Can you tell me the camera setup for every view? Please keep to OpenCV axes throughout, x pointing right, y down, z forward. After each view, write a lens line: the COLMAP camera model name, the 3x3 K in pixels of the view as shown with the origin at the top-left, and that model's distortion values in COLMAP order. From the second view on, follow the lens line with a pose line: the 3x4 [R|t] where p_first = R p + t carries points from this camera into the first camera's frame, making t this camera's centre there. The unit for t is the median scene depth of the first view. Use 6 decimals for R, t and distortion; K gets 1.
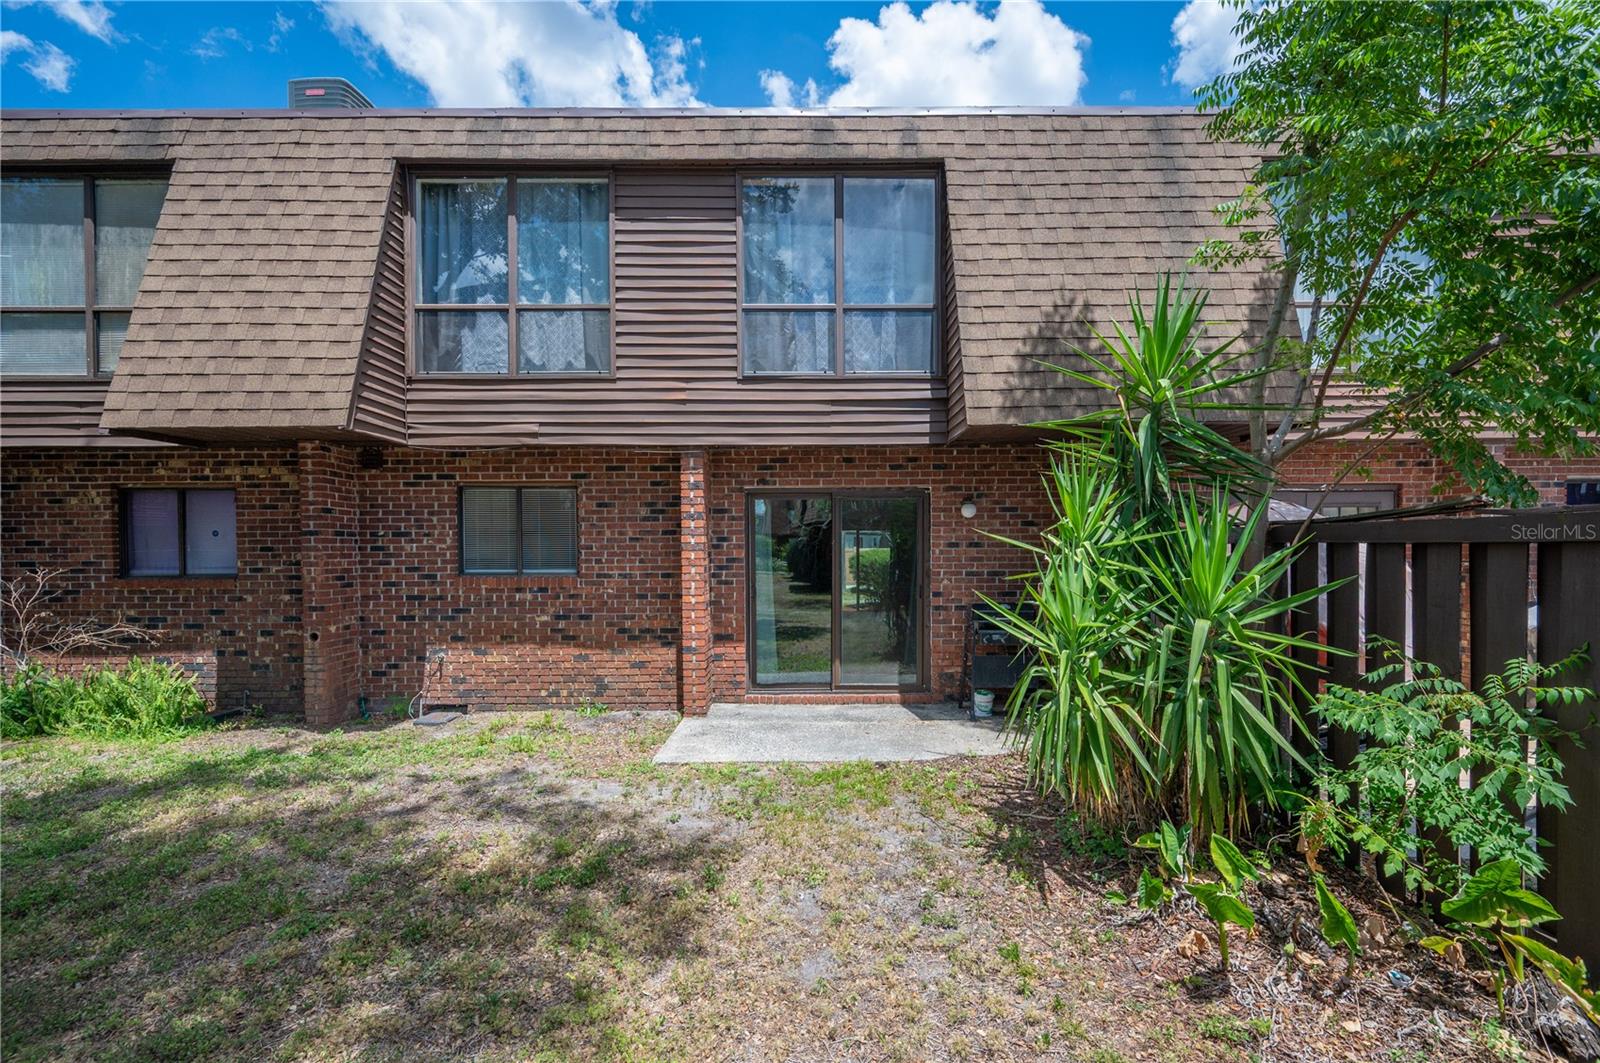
lens RADIAL K [[689.2, 0, 802.1], [0, 689.2, 564.9], [0, 0, 1]] dist [-0.001201, -0.000384]
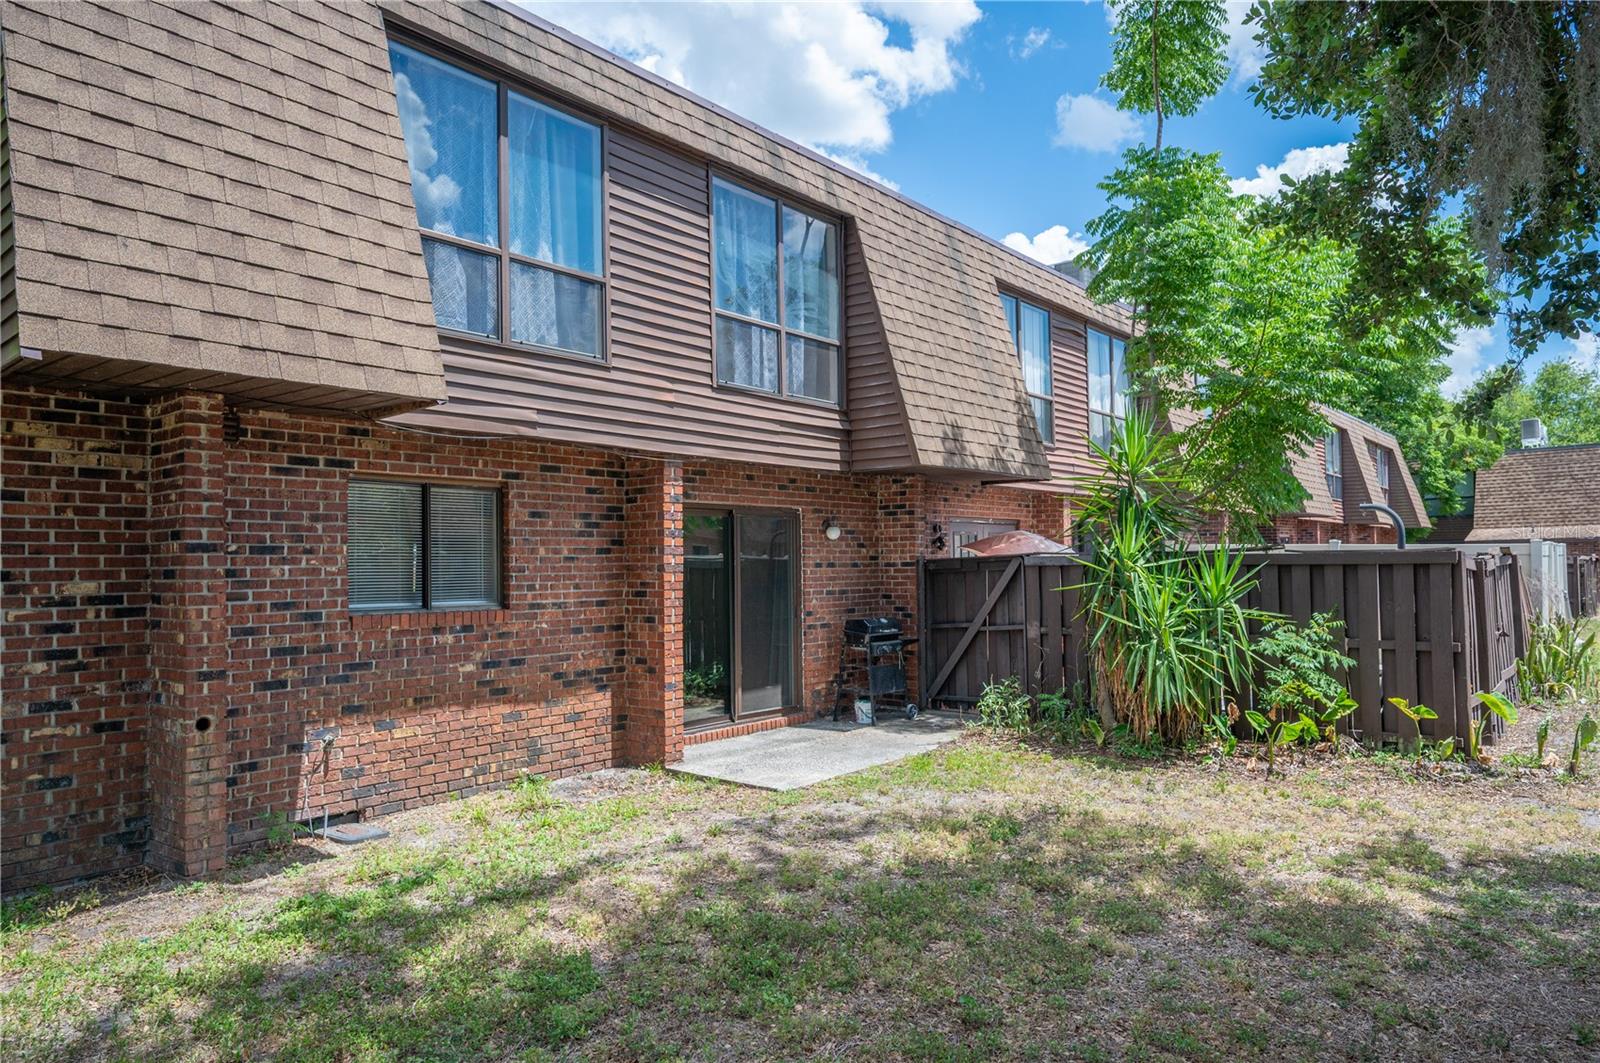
lens RADIAL K [[1025.9, 0, 800.0], [0, 1025.9, 531.5], [0, 0, 1]] dist [-0.000039, 0.000387]
pose [[0.634436, 0.023168, 0.772628, -0.995589], [0.022338, 0.998584, -0.048287, -0.005808], [-0.772653, 0.047894, 0.633020, 0.041978]]
